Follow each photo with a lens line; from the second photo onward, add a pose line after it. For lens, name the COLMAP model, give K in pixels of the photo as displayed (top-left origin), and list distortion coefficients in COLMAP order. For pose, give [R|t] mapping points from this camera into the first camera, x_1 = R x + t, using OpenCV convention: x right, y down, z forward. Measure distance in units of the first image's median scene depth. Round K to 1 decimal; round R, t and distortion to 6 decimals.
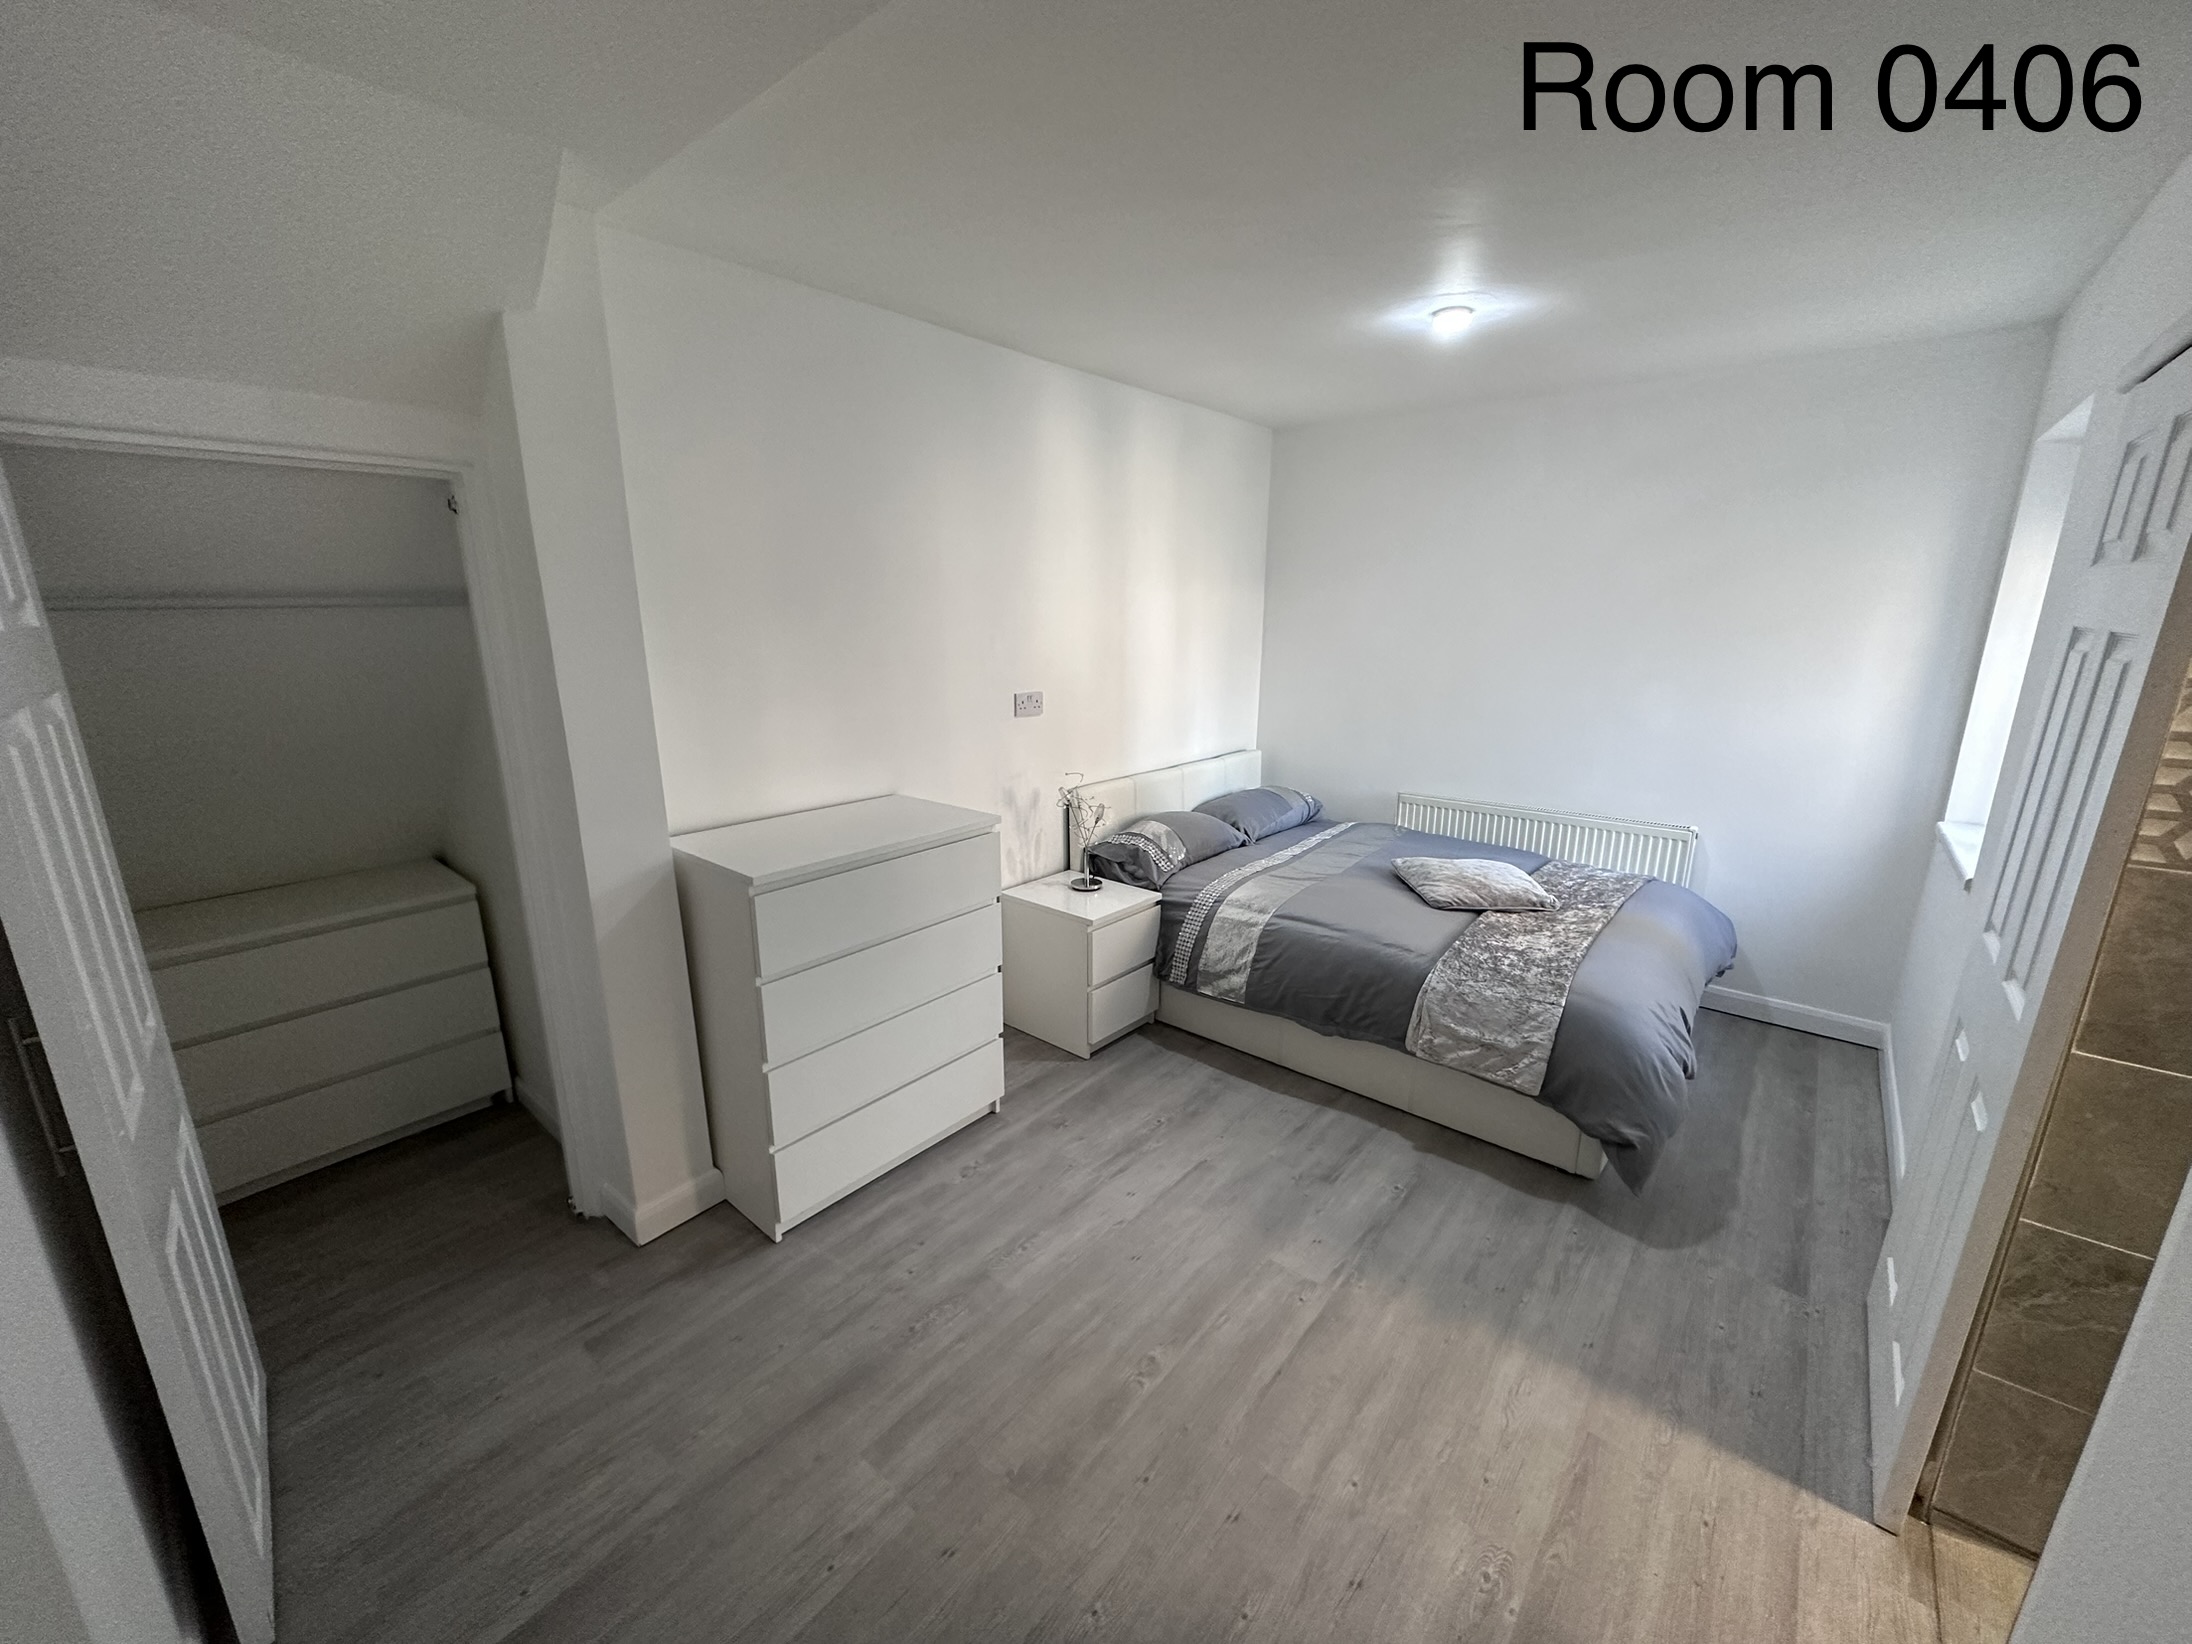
lens RADIAL K [[869.9, 0, 1100.2], [0, 869.9, 823.5], [0, 0, 1]] dist [0.000672, -0.000266]
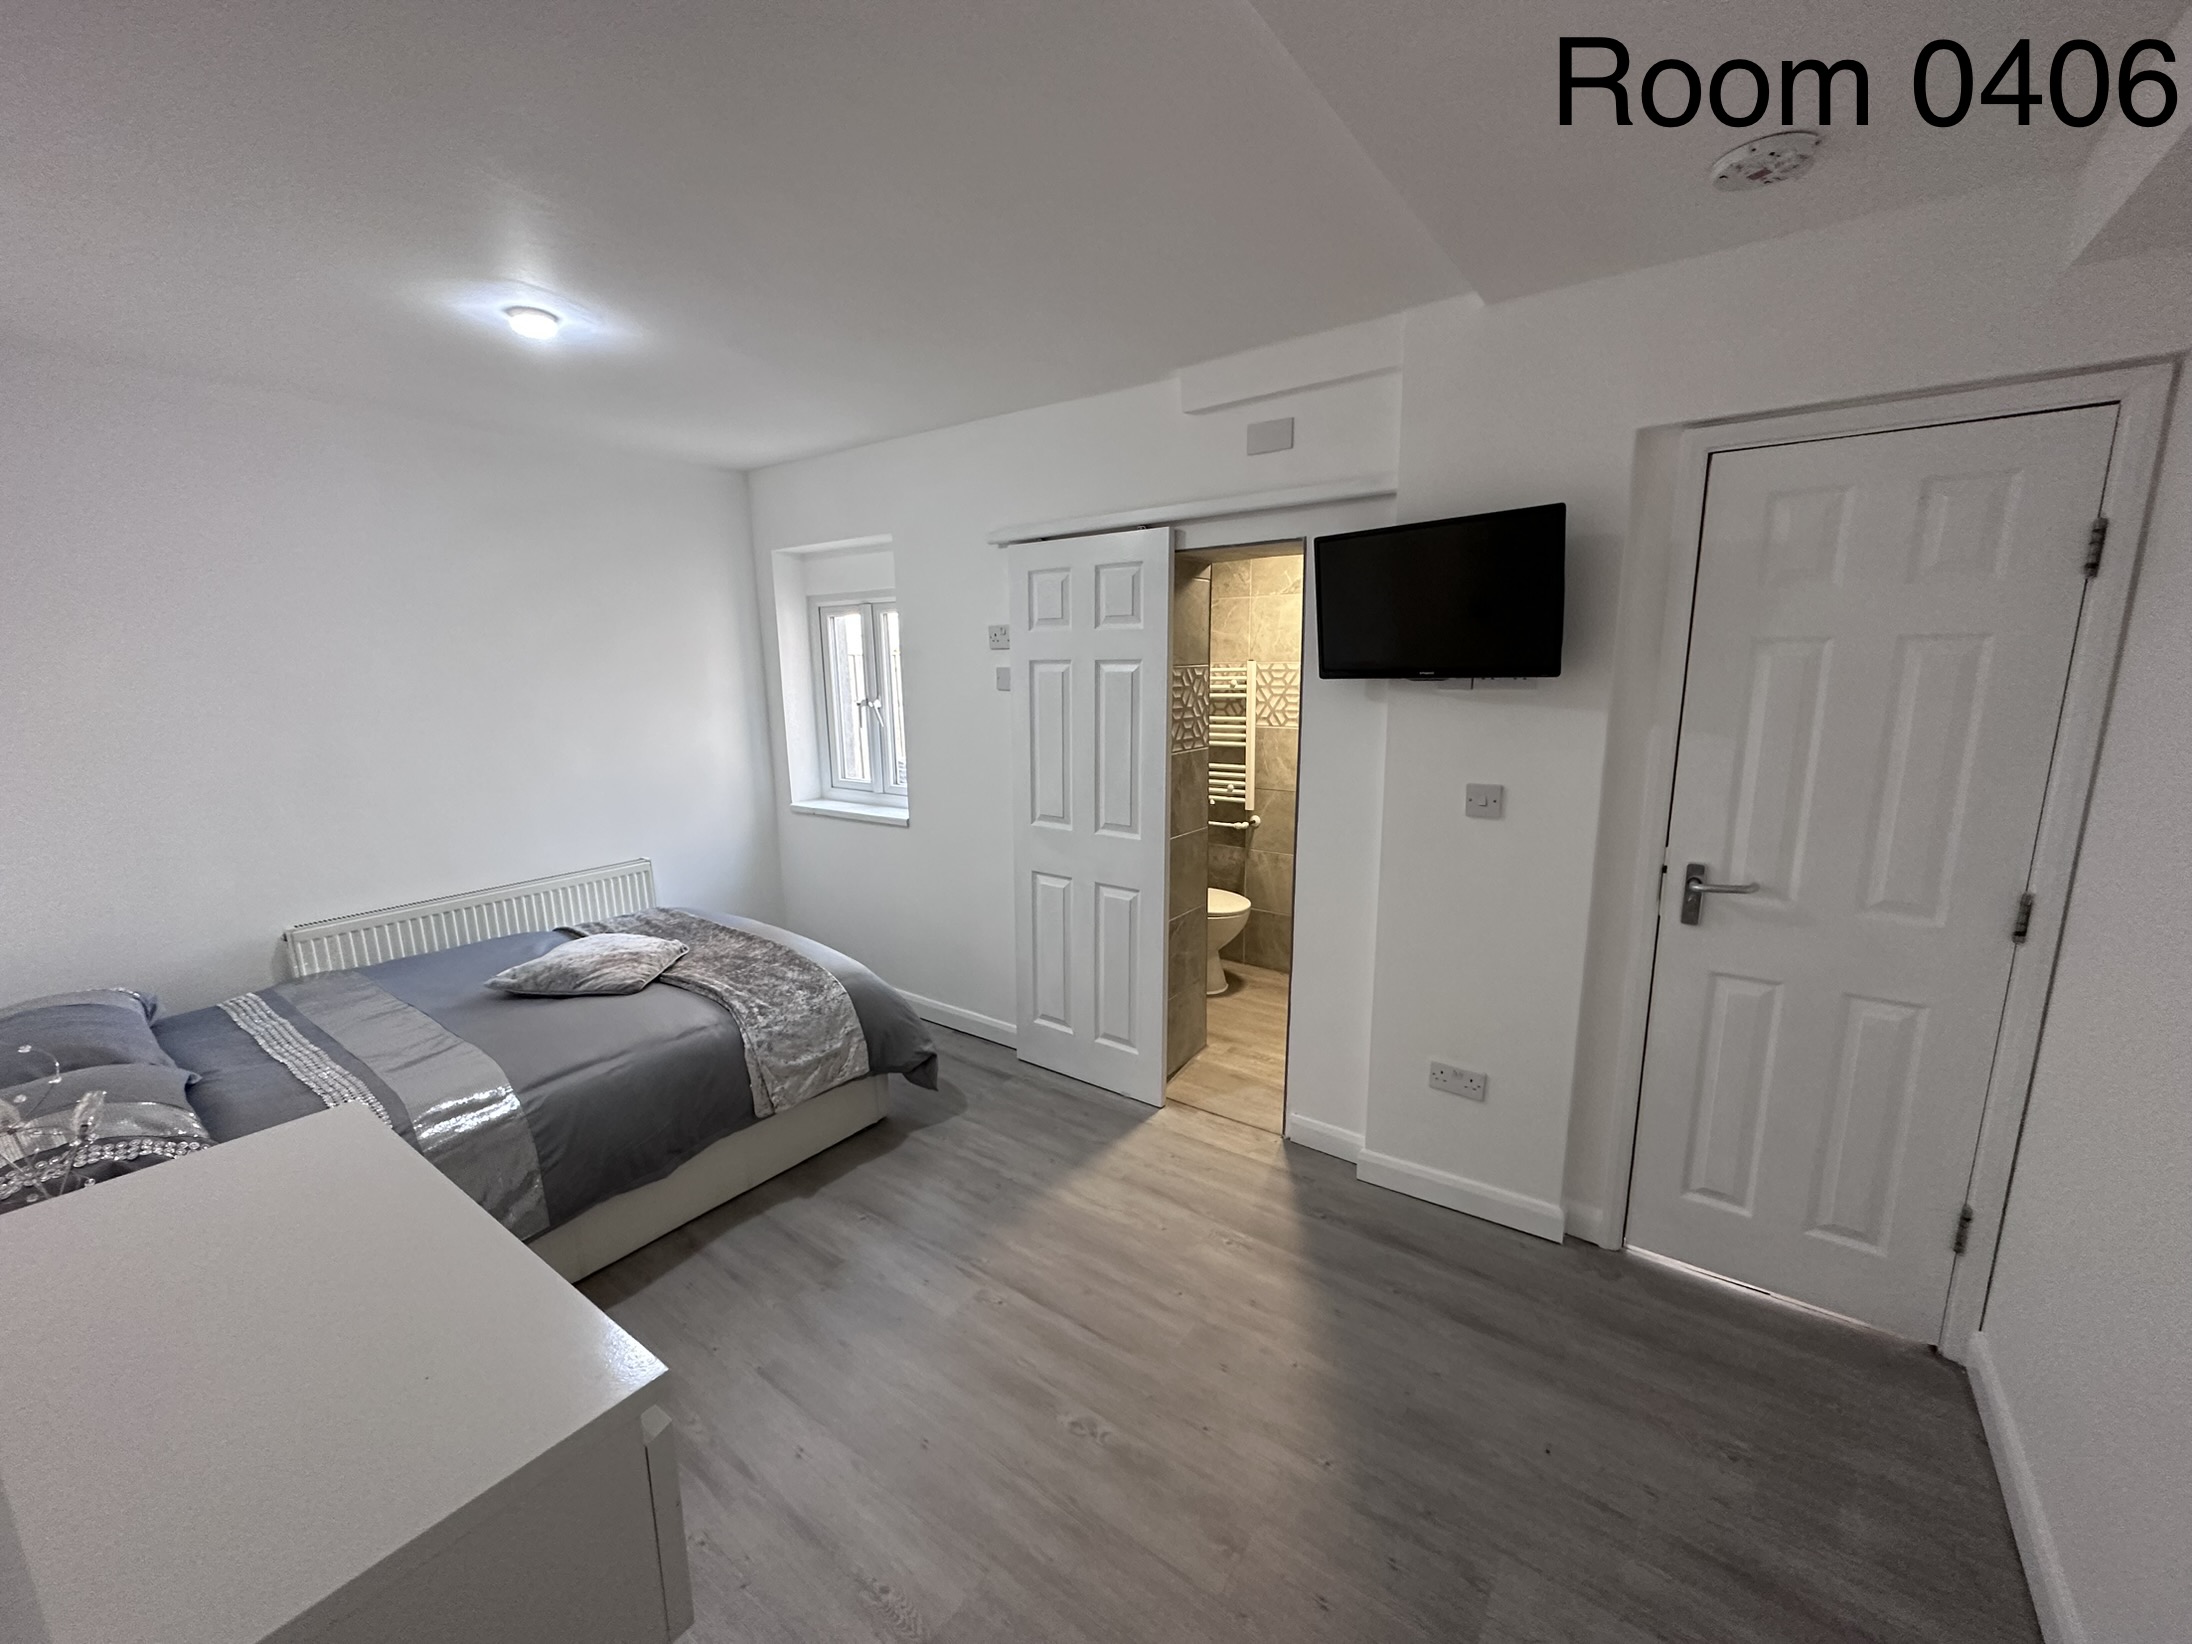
lens RADIAL K [[869.9, 0, 1101.7], [0, 869.9, 824.8], [0, 0, 1]] dist [0.000672, -0.000266]
pose [[-0.057894, -0.188375, 0.980389, -0.586482], [0.258337, 0.945760, 0.196977, -0.142034], [-0.964319, 0.264674, -0.006090, 0.630491]]
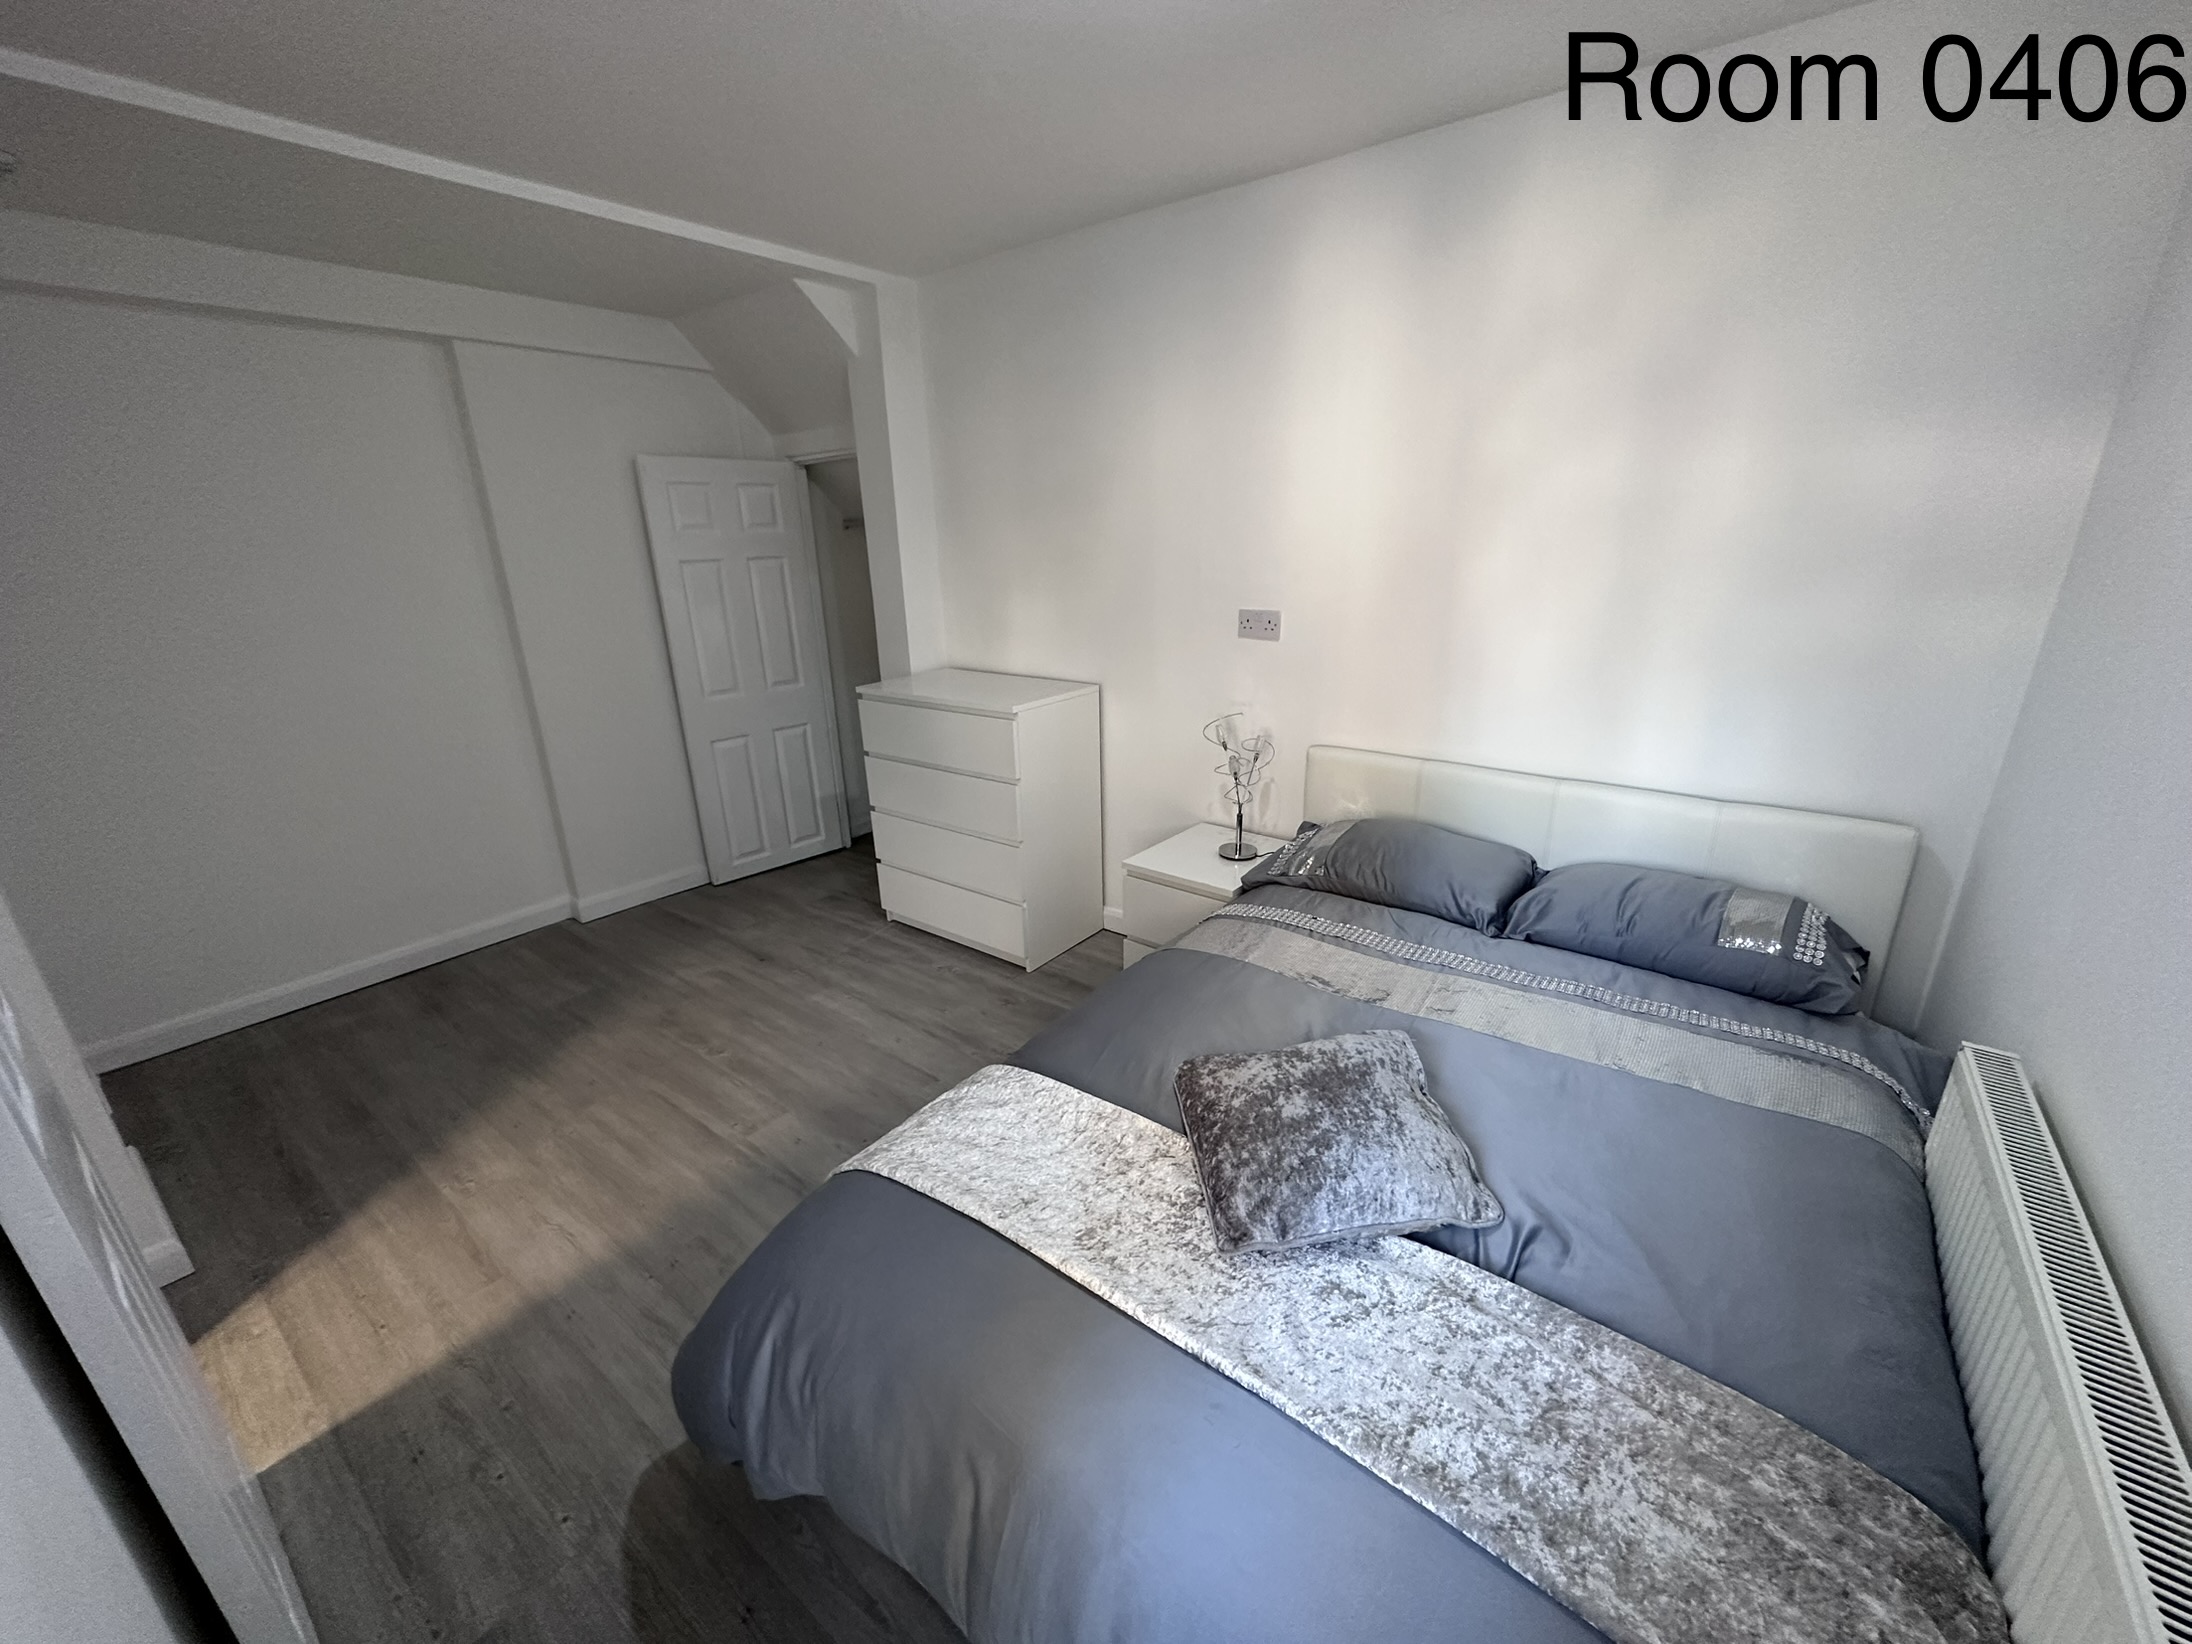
lens RADIAL K [[869.9, 0, 1098.4], [0, 869.9, 832.0], [0, 0, 1]] dist [0.000672, -0.000266]
pose [[0.040746, 0.322338, -0.945747, 1.048673], [-0.218560, 0.926486, 0.306357, -0.238714], [0.974972, 0.194220, 0.108201, 1.085735]]
